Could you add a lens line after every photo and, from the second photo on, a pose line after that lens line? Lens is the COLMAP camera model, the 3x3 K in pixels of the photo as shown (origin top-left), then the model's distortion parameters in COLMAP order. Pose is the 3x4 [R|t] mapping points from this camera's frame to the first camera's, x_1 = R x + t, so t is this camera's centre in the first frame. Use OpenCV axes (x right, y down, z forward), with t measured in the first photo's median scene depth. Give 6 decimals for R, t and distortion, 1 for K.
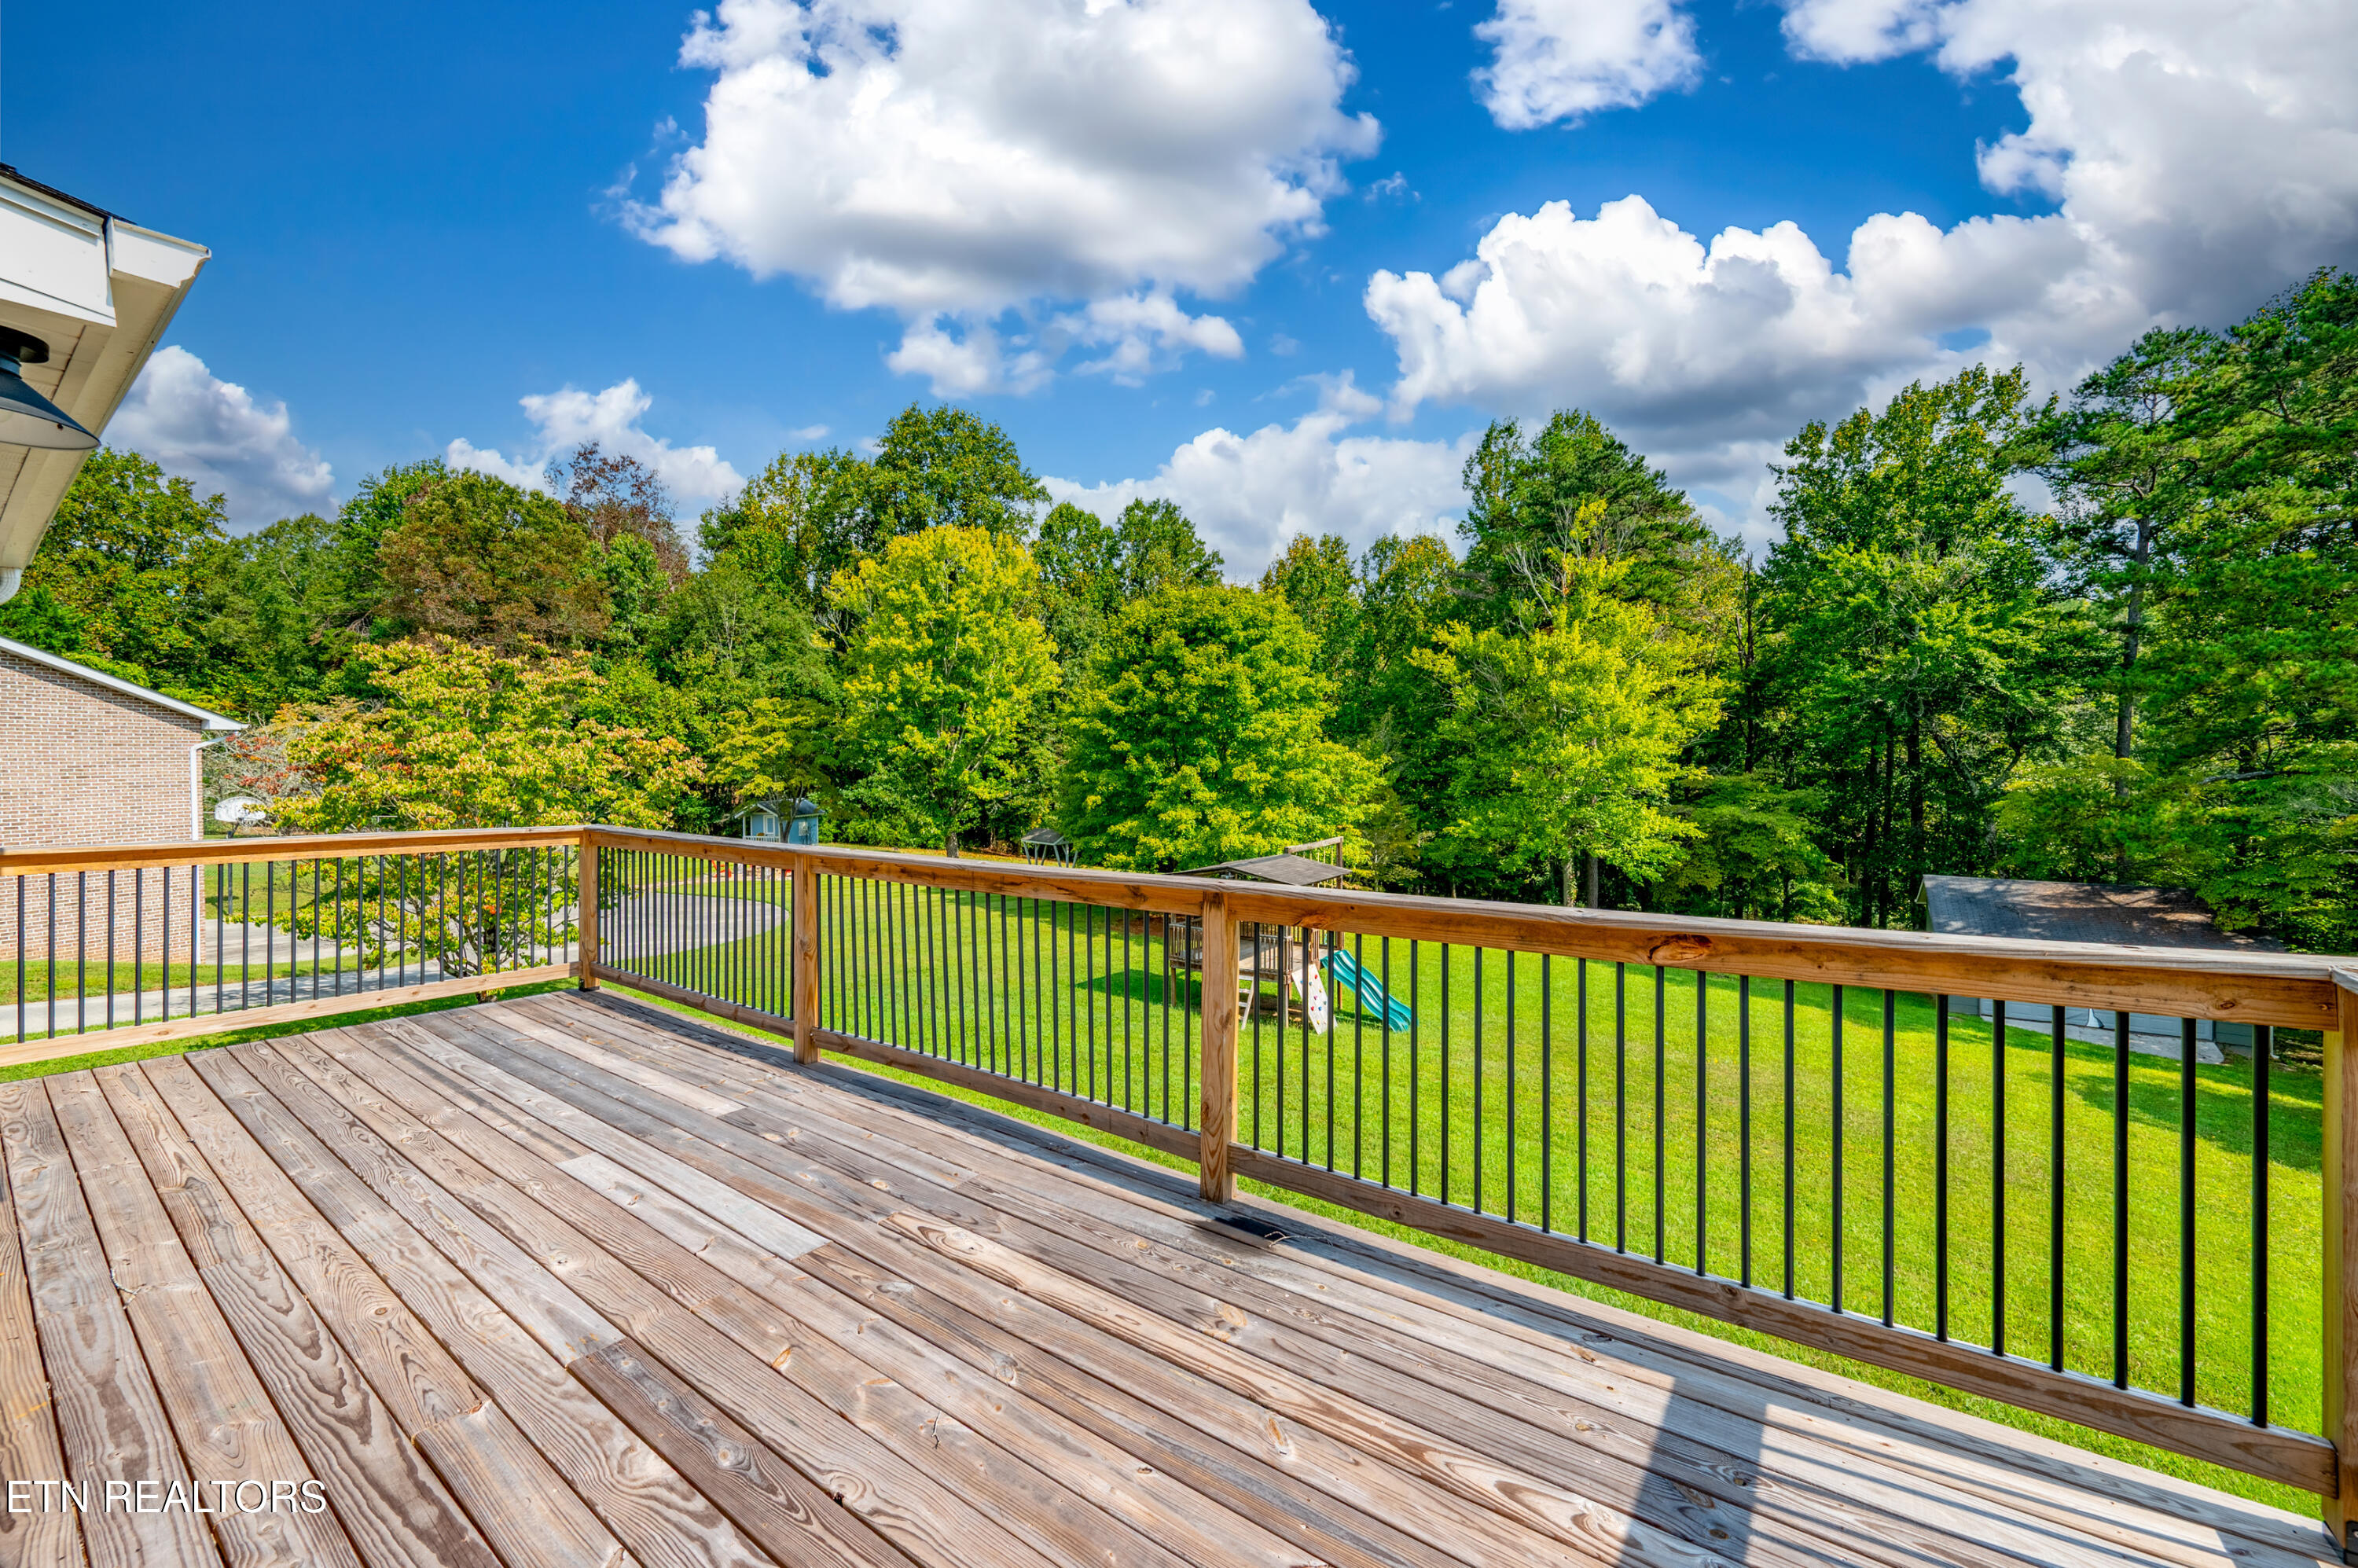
lens RADIAL K [[933.1, 0, 1176.3], [0, 933.1, 768.8], [0, 0, 1]] dist [0.000392, 0.000355]
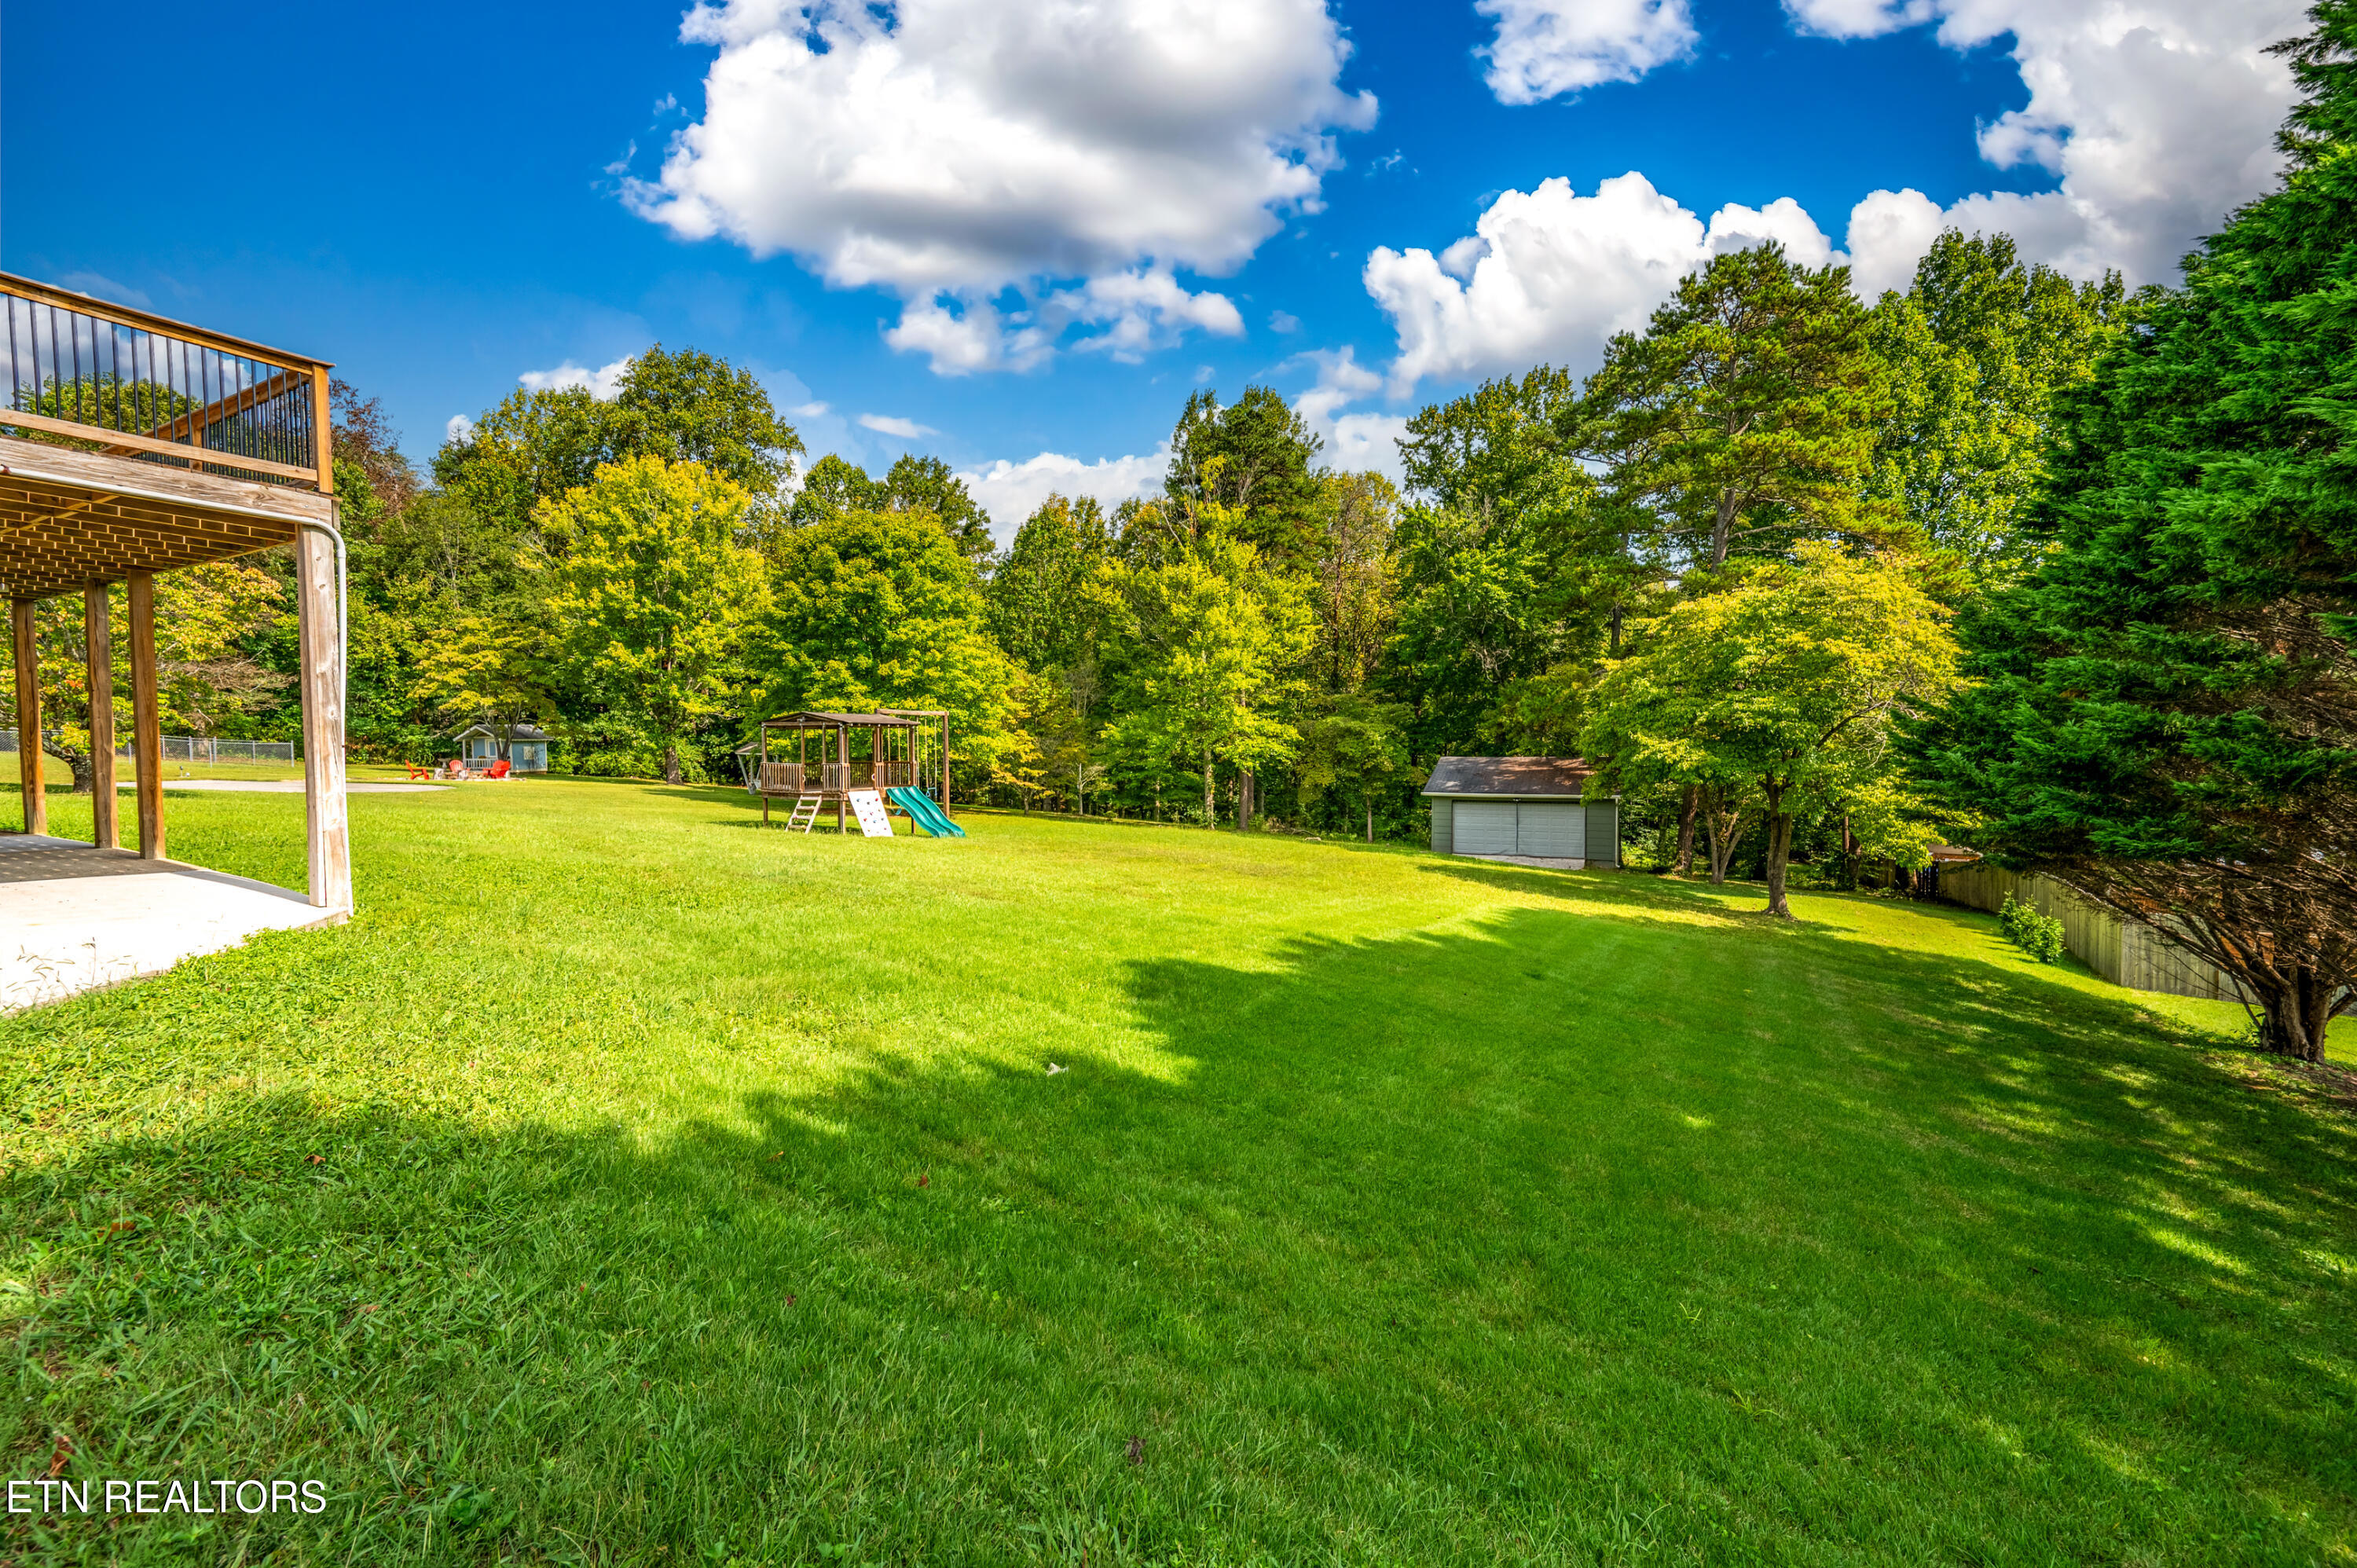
lens RADIAL K [[932.7, 0, 1175.8], [0, 932.7, 768.8], [0, 0, 1]] dist [0.000392, 0.000355]
pose [[0.987325, -0.003806, 0.158665, 0.201319], [0.000797, 0.999819, 0.019026, 0.089805], [-0.158709, -0.018658, 0.987149, -0.180949]]
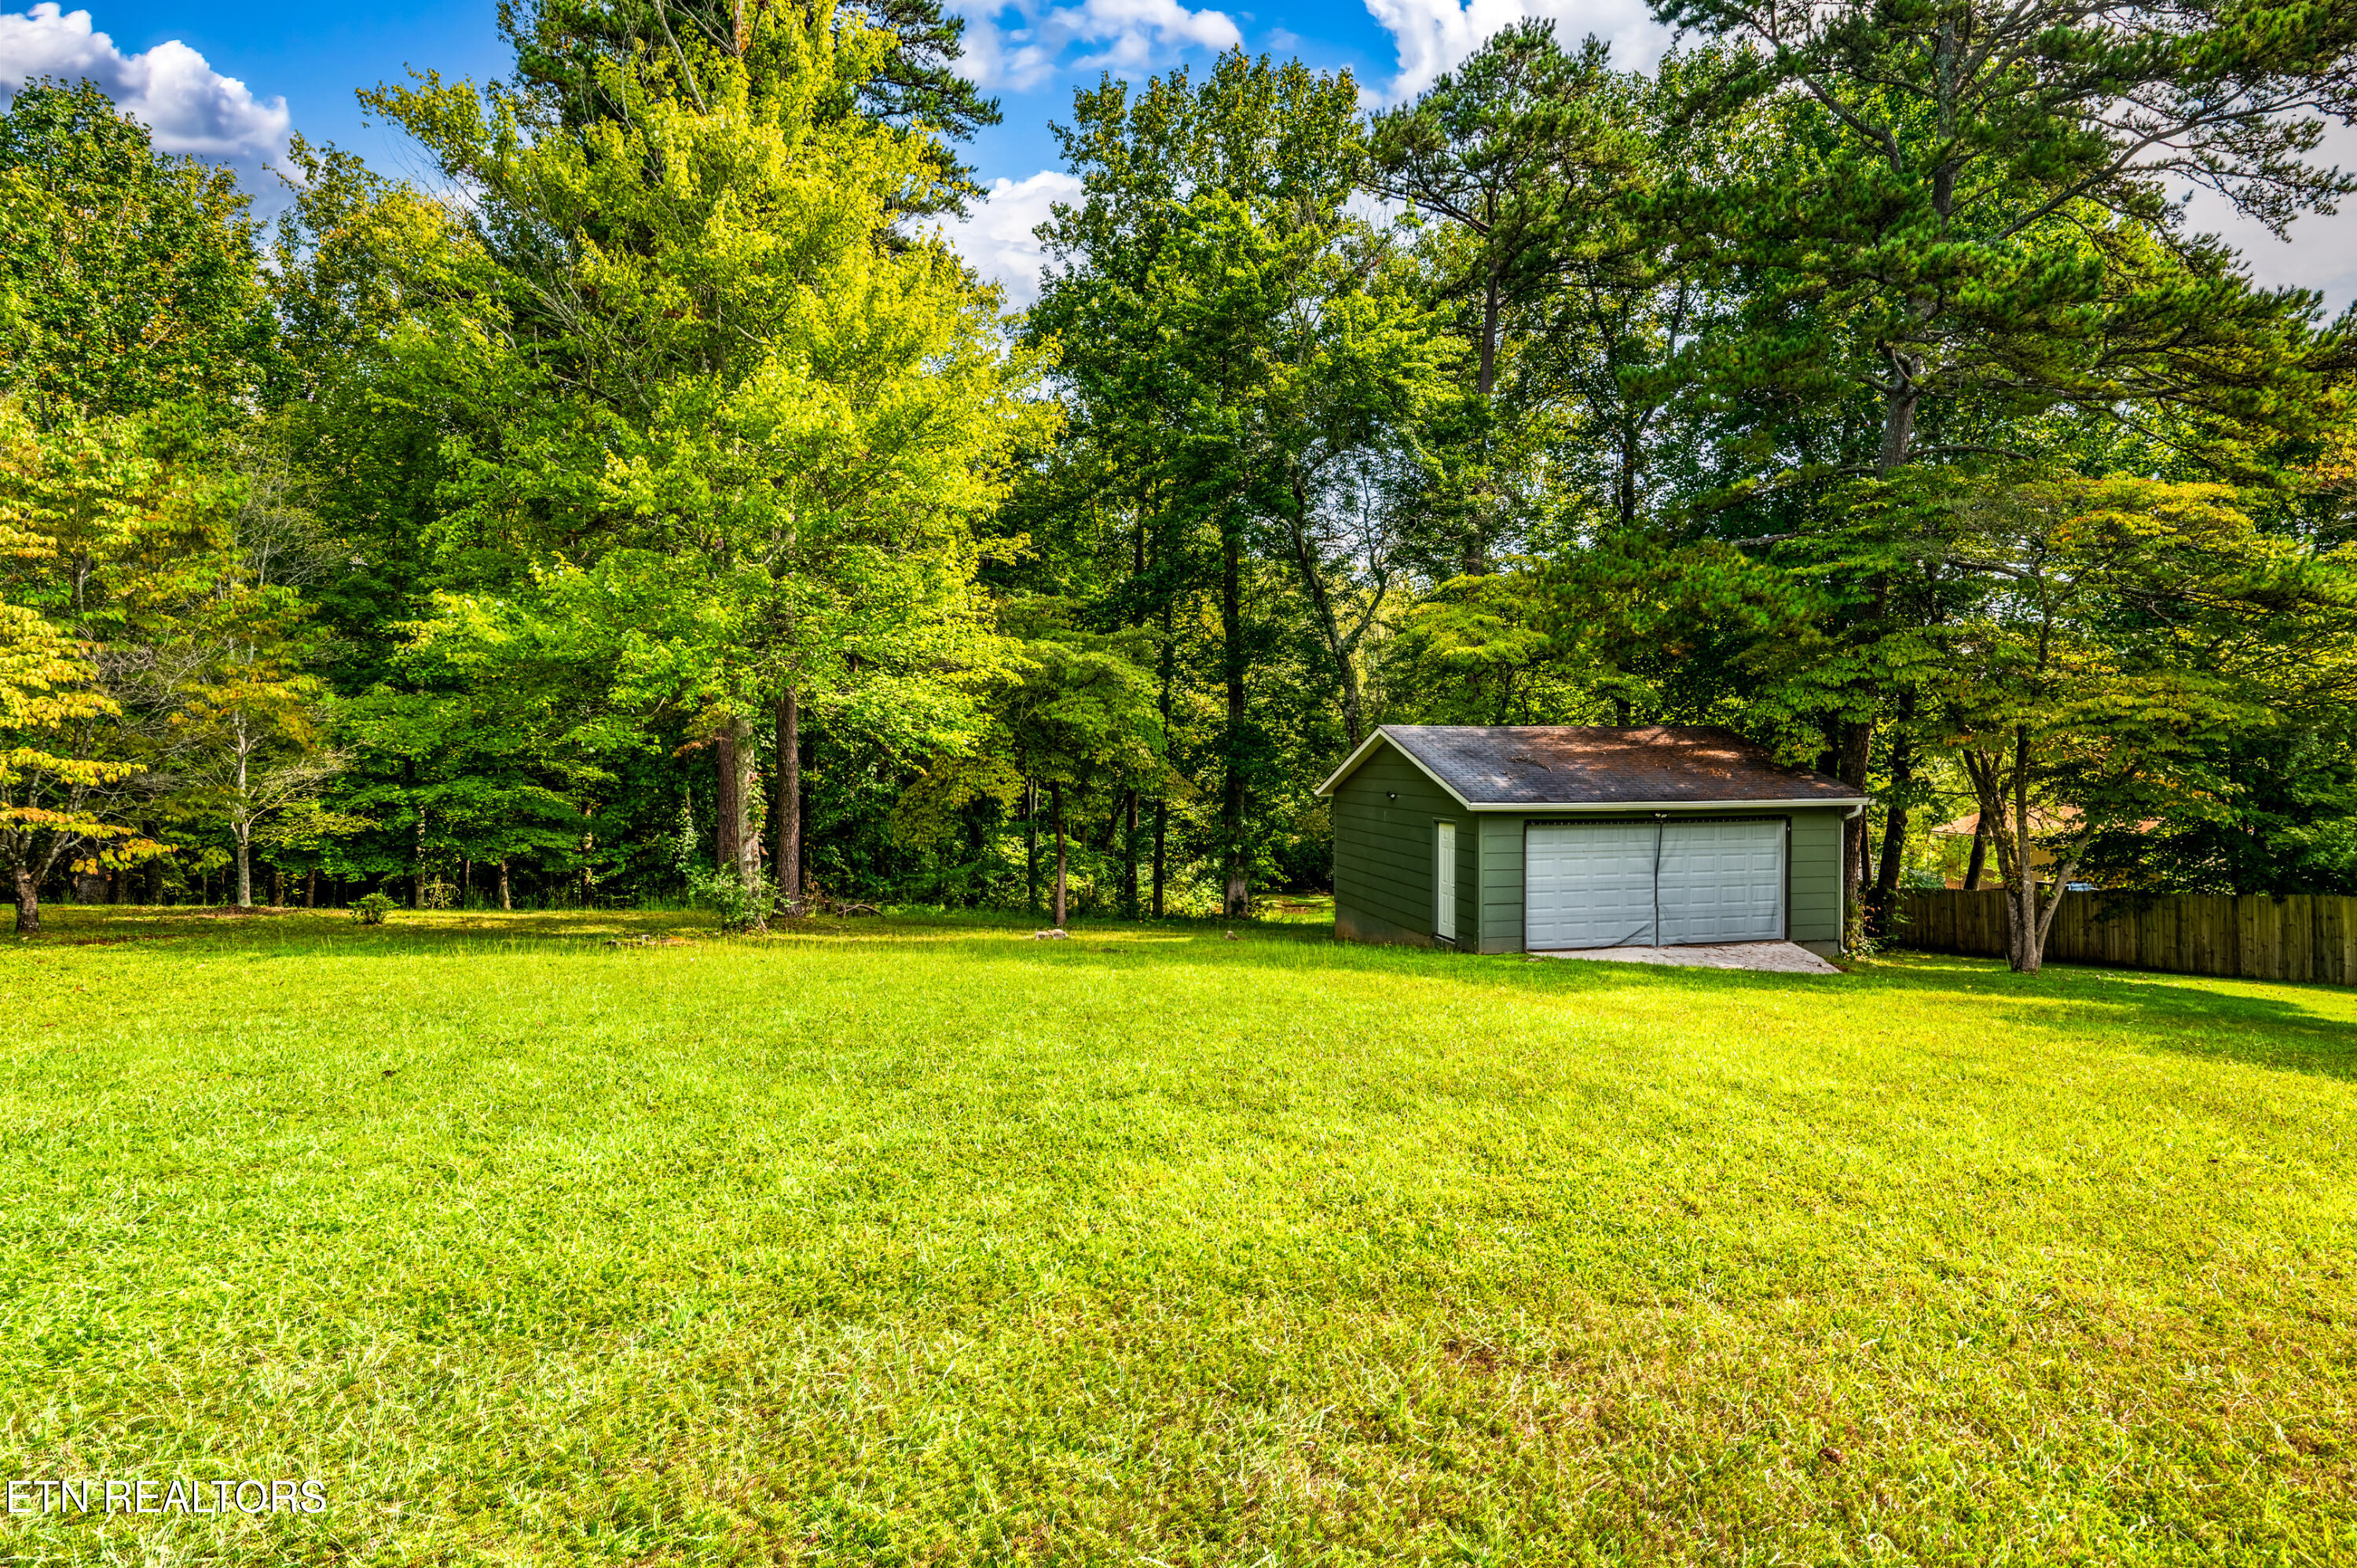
lens RADIAL K [[1134.7, 0, 1195.5], [0, 1134.7, 783.9], [0, 0, 1]] dist [-0.000843, -0.000047]
pose [[0.686064, -0.009957, 0.727473, 0.191515], [0.005278, 0.999948, 0.008709, 0.120854], [-0.727522, -0.002136, 0.686081, 0.518957]]
